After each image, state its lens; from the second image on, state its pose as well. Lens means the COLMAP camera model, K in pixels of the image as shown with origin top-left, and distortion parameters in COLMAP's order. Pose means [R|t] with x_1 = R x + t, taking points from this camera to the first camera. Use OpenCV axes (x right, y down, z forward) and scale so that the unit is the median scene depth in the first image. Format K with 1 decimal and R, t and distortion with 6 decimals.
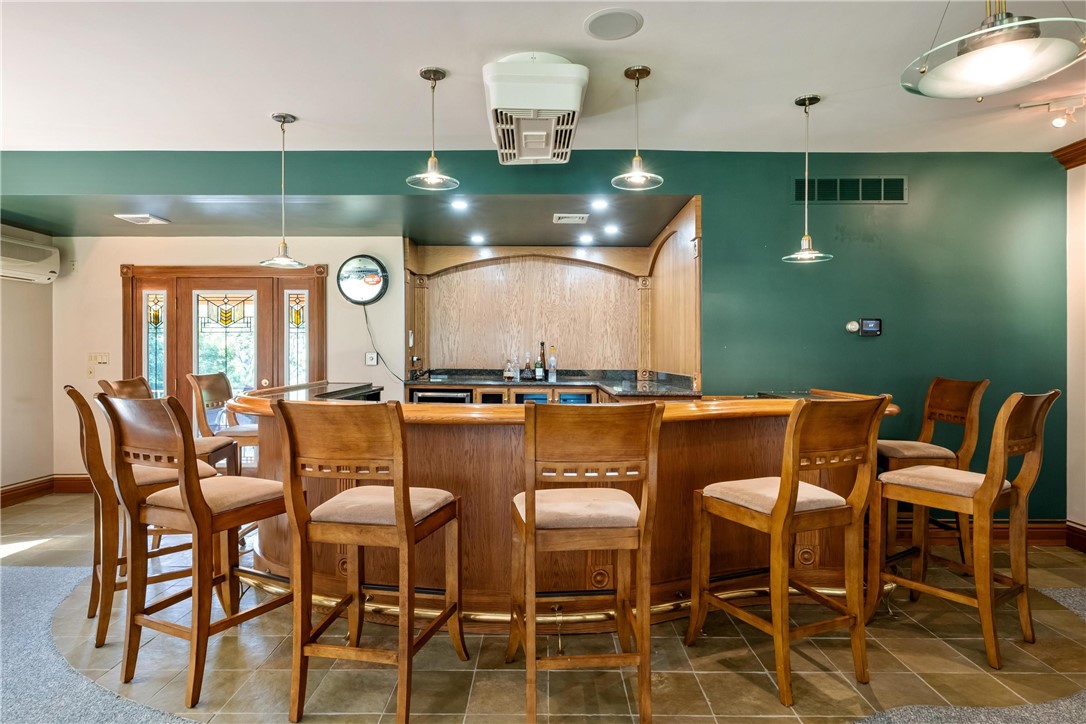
lens RADIAL K [[615.1, 0, 543.8], [0, 615.1, 356.2], [0, 0, 1]] dist [0.003122, 0.000487]
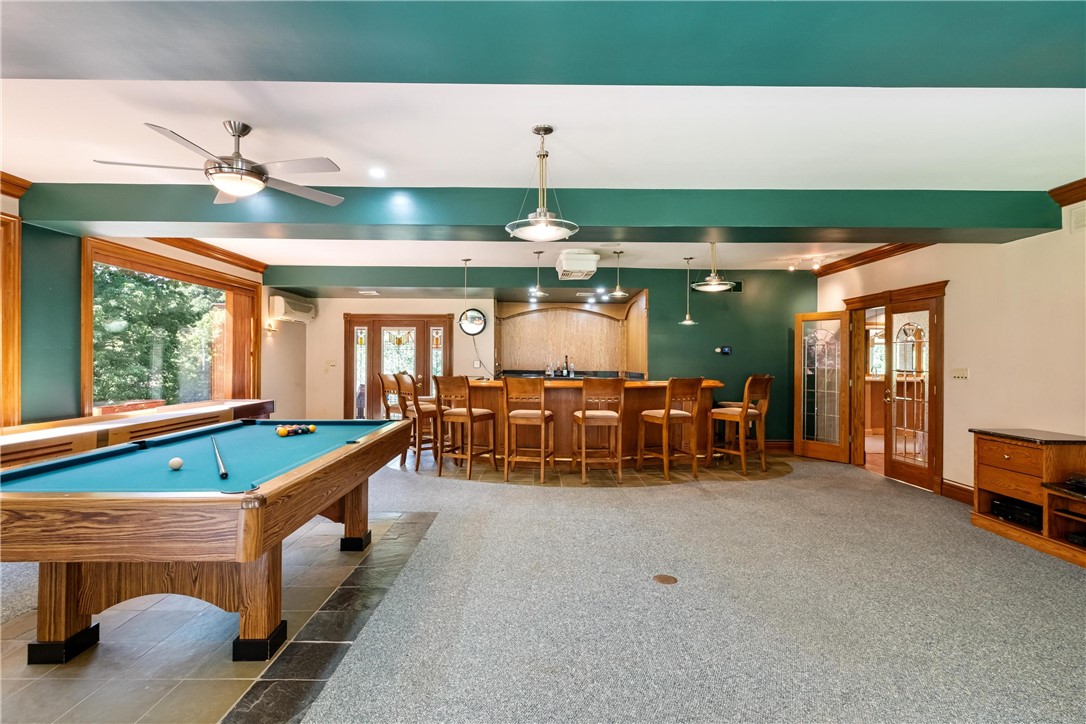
lens RADIAL K [[530.0, 0, 546.6], [0, 530.0, 365.5], [0, 0, 1]] dist [-0.000209, 0.000586]
pose [[0.999888, 0.004879, 0.014125, -0.090750], [-0.004942, 0.999978, 0.004483, 0.000069], [-0.014103, -0.004552, 0.999890, -0.620878]]
